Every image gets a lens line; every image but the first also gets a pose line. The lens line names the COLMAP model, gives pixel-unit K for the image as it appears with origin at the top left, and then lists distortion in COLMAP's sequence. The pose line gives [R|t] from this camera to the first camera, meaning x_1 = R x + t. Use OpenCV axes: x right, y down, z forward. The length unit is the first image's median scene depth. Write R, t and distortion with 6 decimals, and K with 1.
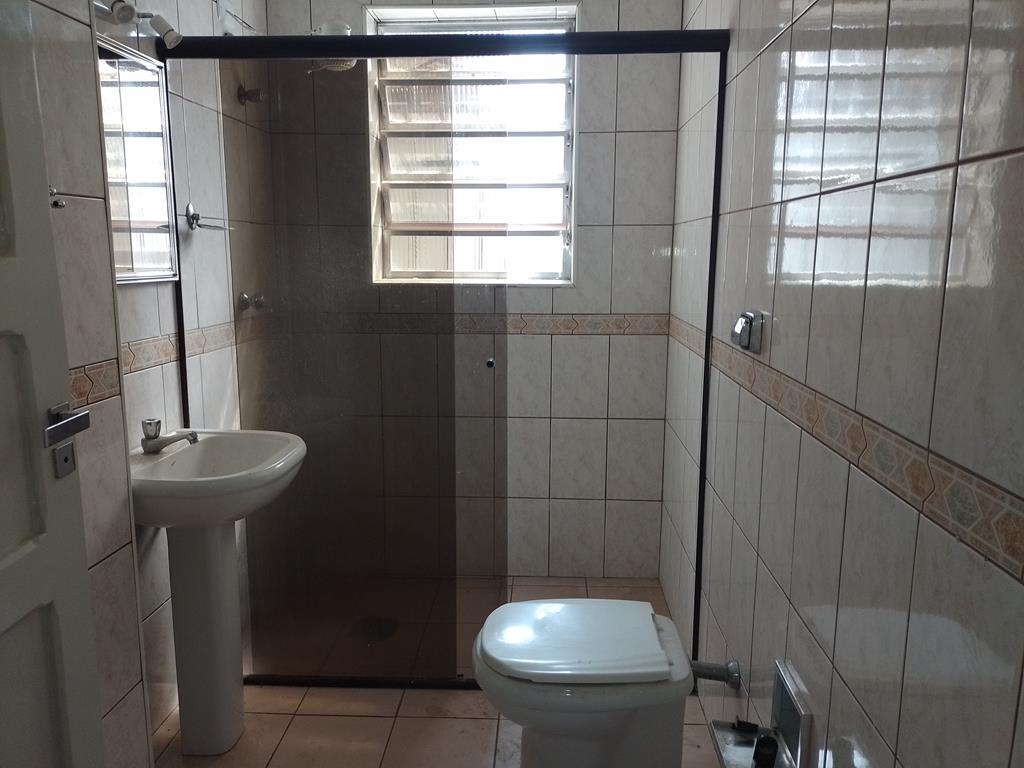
lens RADIAL K [[759.6, 0, 507.7], [0, 759.6, 381.1], [0, 0, 1]] dist [0.079388, -0.121823]
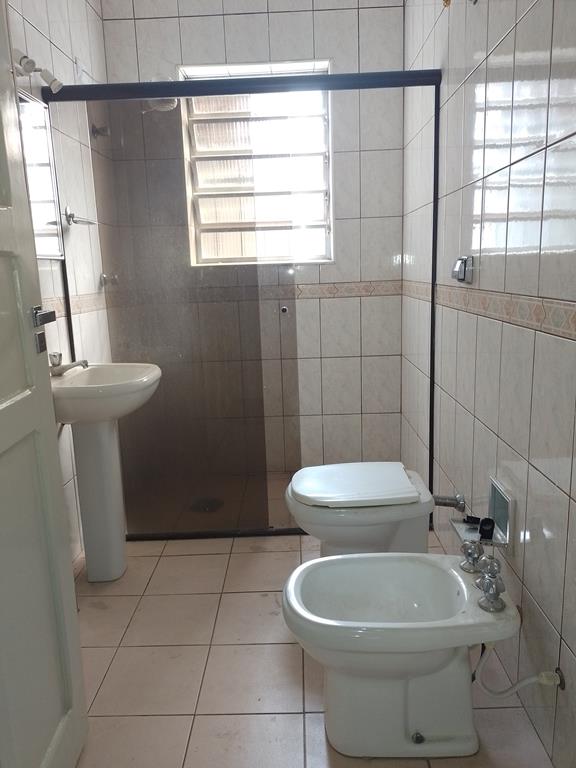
lens RADIAL K [[569.7, 0, 287.9], [0, 569.7, 374.1], [0, 0, 1]] dist [0.079388, -0.121823]
pose [[0.998737, -0.043160, 0.025724, -0.045815], [0.042538, 0.998800, 0.024275, 0.068466], [-0.026741, -0.023151, 0.999374, -0.080985]]
